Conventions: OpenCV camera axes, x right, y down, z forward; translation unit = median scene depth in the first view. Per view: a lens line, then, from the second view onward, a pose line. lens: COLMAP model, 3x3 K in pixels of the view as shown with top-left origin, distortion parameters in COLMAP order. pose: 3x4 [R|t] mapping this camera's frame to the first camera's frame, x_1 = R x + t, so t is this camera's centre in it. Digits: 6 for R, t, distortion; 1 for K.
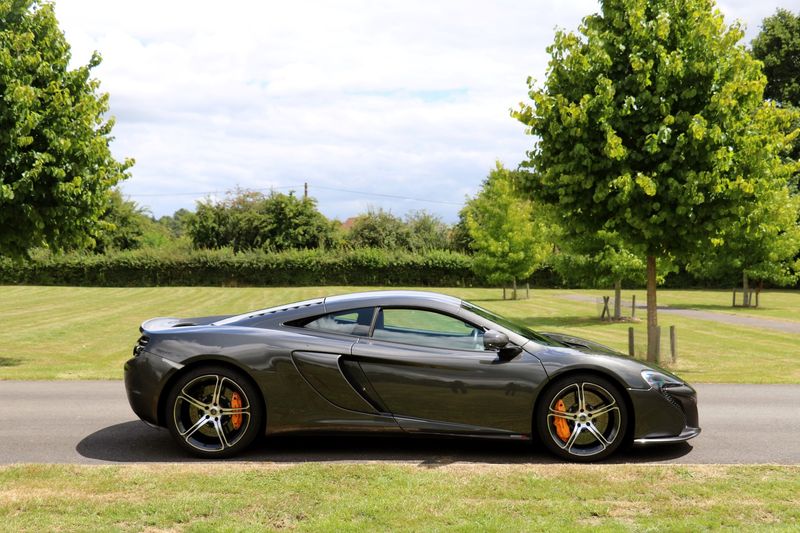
lens RADIAL K [[1072.2, 0, 400.0], [0, 1072.2, 266.5], [0, 0, 1]] dist [0.037139, 0.047042]
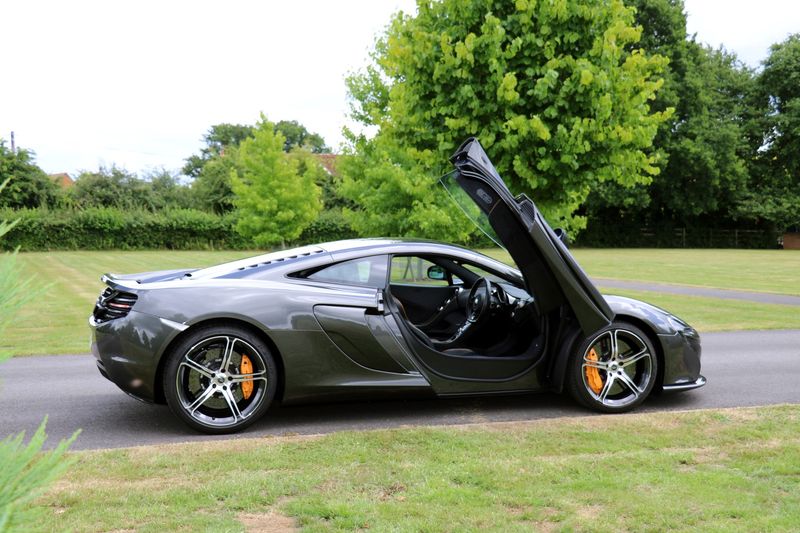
lens RADIAL K [[1145.2, 0, 455.2], [0, 1145.2, 265.3], [0, 0, 1]] dist [0.054245, 0.144741]
pose [[0.951887, -0.018472, 0.305891, -0.149108], [0.009186, 0.999453, 0.031770, 0.009609], [-0.306310, -0.027431, 0.951536, 0.043438]]
